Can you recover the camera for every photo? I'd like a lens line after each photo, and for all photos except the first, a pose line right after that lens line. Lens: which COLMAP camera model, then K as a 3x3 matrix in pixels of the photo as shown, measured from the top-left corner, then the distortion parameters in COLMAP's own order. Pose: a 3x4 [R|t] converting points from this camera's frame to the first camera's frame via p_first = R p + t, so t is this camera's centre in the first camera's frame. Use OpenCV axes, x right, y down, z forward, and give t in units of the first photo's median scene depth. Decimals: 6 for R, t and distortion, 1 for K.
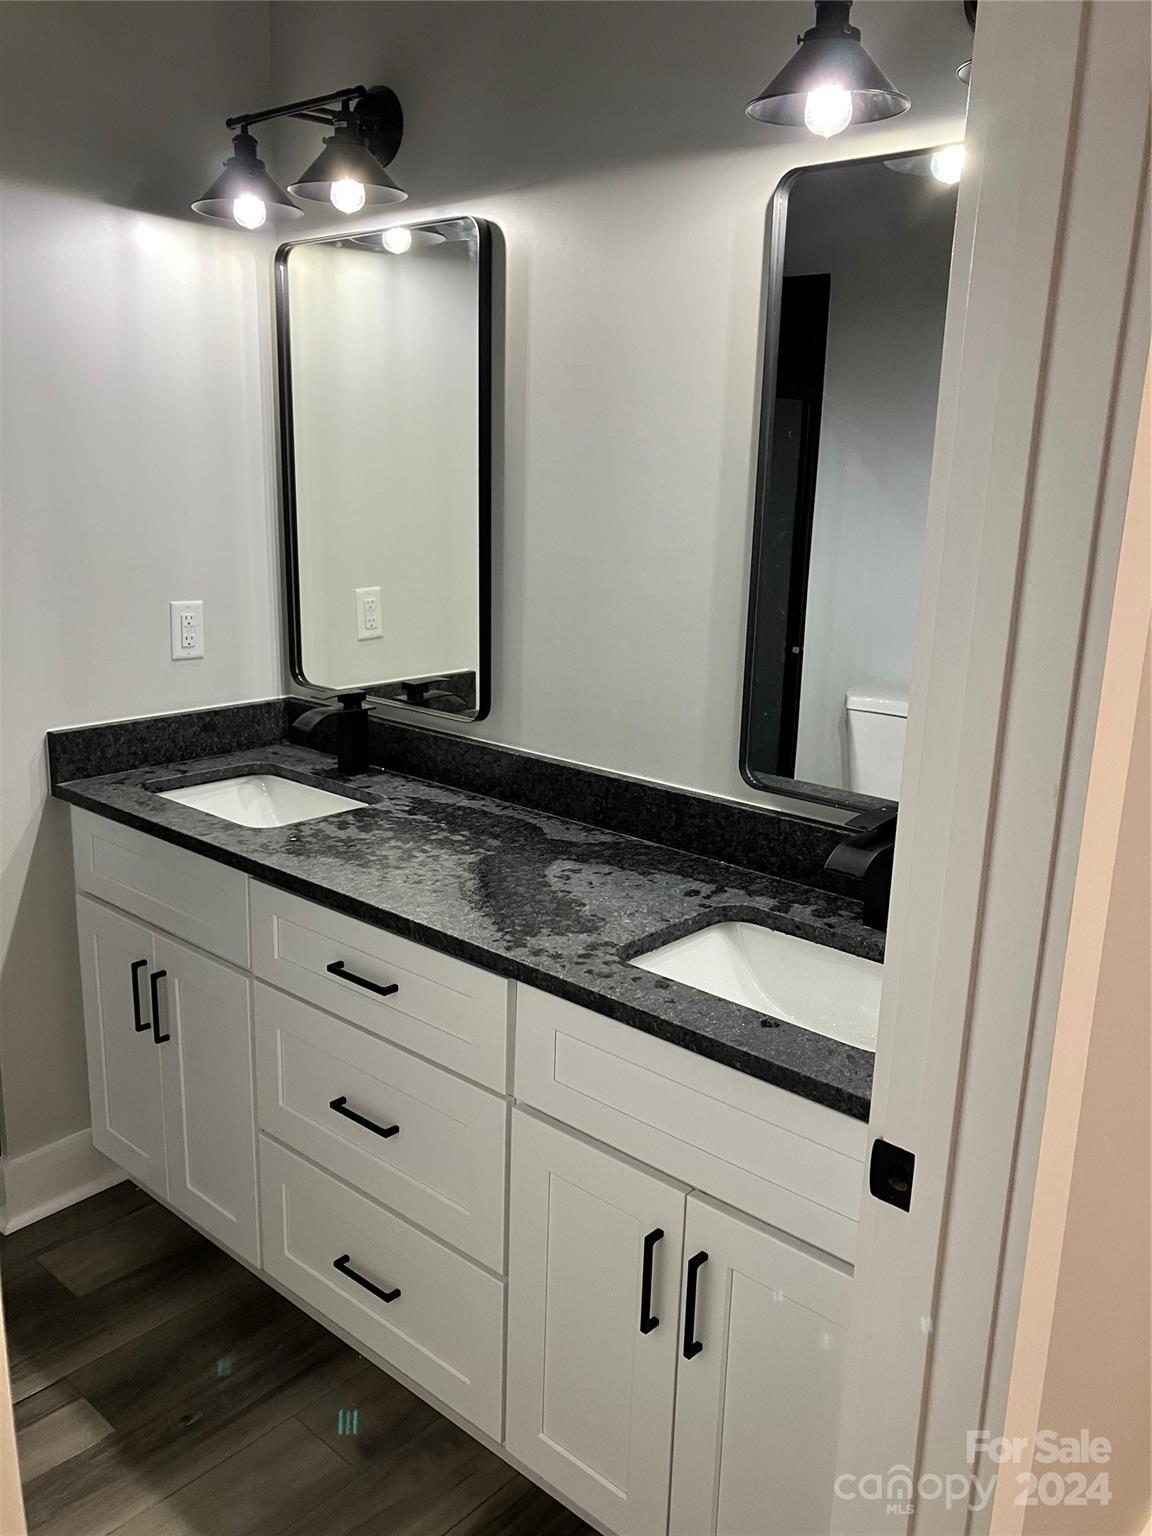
lens RADIAL K [[1255.7, 0, 576.0], [0, 1255.7, 768.0], [0, 0, 1]] dist [0.023801, -0.014403]
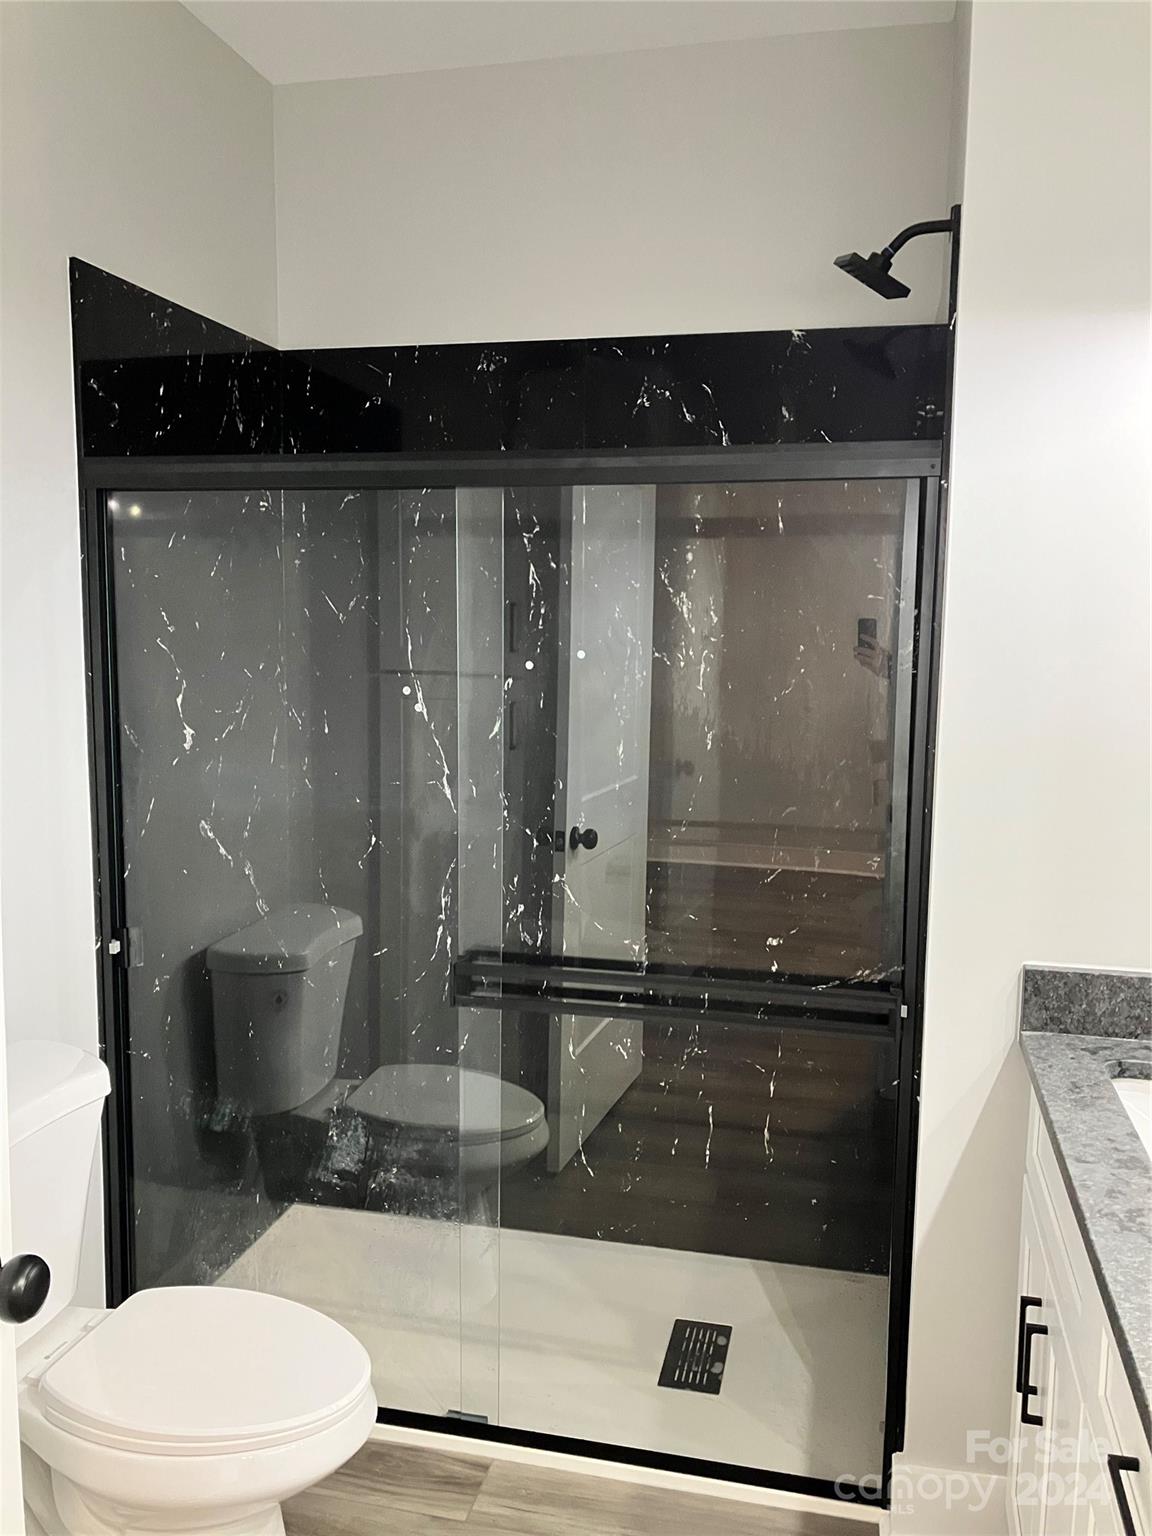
lens RADIAL K [[1255.7, 0, 576.0], [0, 1255.7, 768.0], [0, 0, 1]] dist [0.023801, -0.014403]
pose [[0.482590, 0.084062, -0.871803, 0.135441], [-0.208755, 0.977736, -0.021281, -0.074057], [0.850605, 0.192263, 0.489394, 0.331696]]
